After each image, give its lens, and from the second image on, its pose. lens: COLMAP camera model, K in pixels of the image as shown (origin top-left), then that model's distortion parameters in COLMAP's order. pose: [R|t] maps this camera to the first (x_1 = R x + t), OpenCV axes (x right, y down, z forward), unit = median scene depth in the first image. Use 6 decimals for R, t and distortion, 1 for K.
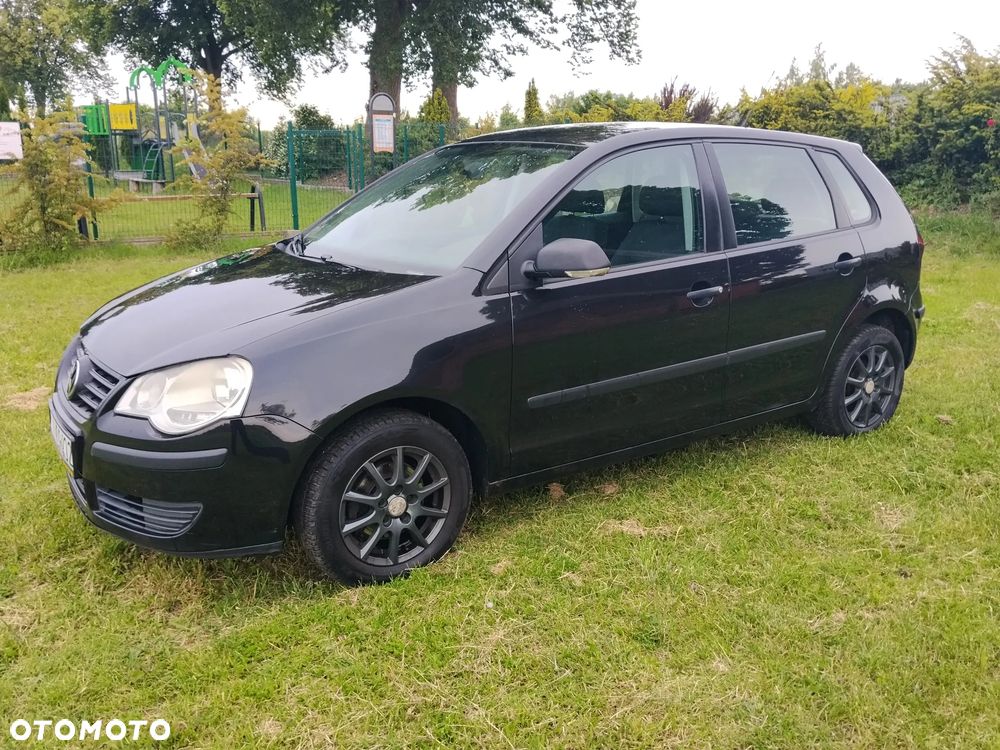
lens RADIAL K [[863.5, 0, 498.1], [0, 863.5, 357.7], [0, 0, 1]] dist [0.084949, -0.179372]
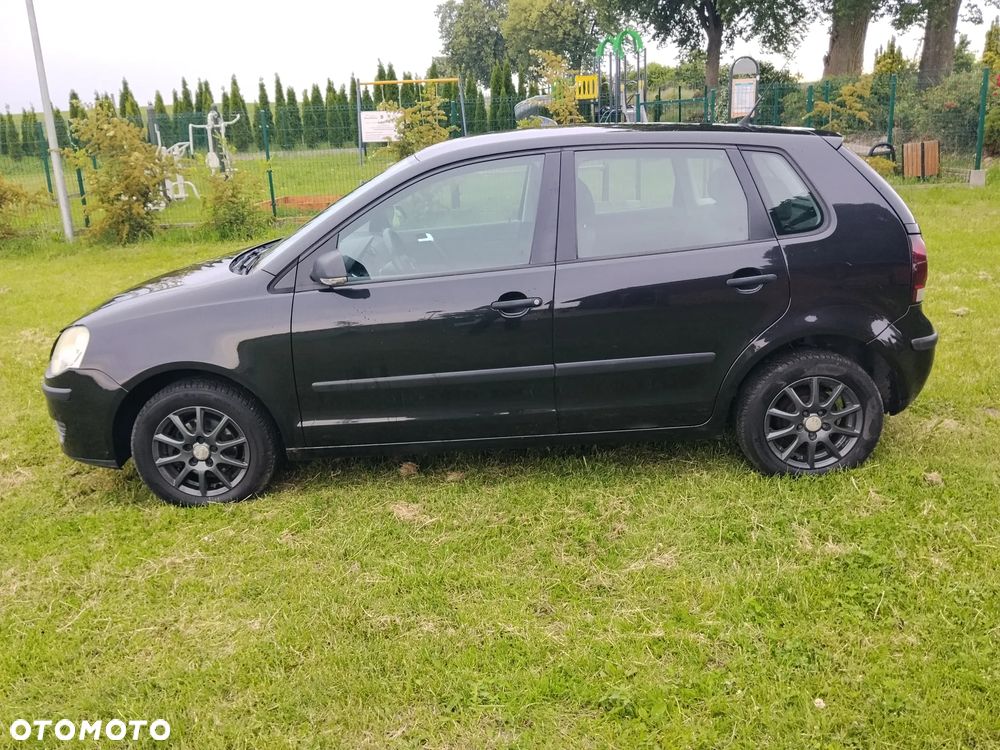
lens RADIAL K [[863.5, 0, 498.1], [0, 863.5, 357.7], [0, 0, 1]] dist [0.084949, -0.179372]
pose [[0.828111, 0.113404, -0.548973, 0.744183], [-0.084560, 0.993388, 0.077653, -0.084153], [0.554150, -0.017884, 0.832225, 0.131198]]
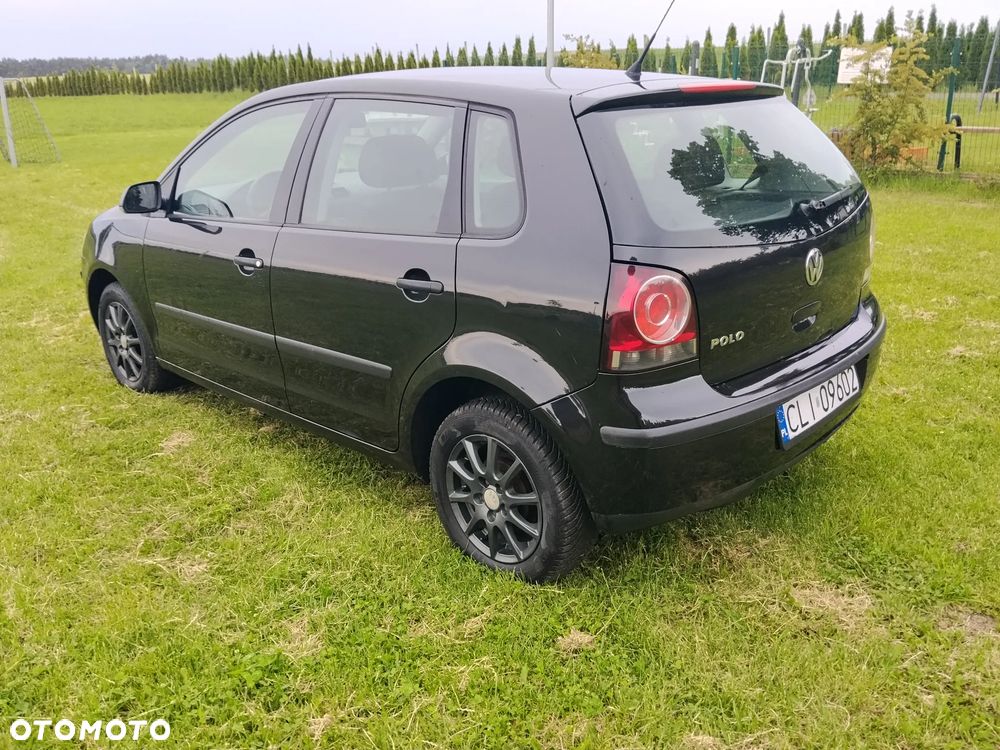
lens RADIAL K [[863.5, 0, 498.1], [0, 863.5, 357.7], [0, 0, 1]] dist [0.084949, -0.179372]
pose [[0.197980, 0.296926, -0.934151, 1.145577], [-0.204531, 0.944552, 0.256884, -0.260768], [0.958630, 0.140205, 0.247733, 0.984974]]
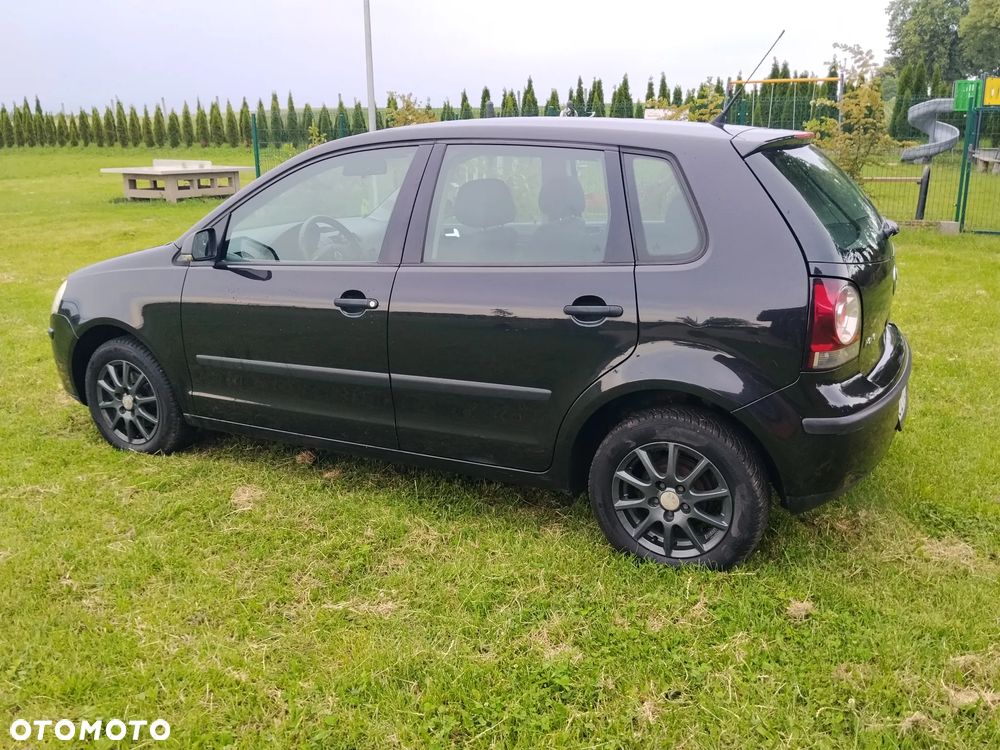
lens RADIAL K [[863.5, 0, 498.1], [0, 863.5, 357.7], [0, 0, 1]] dist [0.084949, -0.179372]
pose [[0.475527, 0.217624, -0.852358, 1.079737], [-0.191540, 0.971285, 0.141129, -0.171512], [0.858596, 0.096150, 0.503556, 0.623835]]
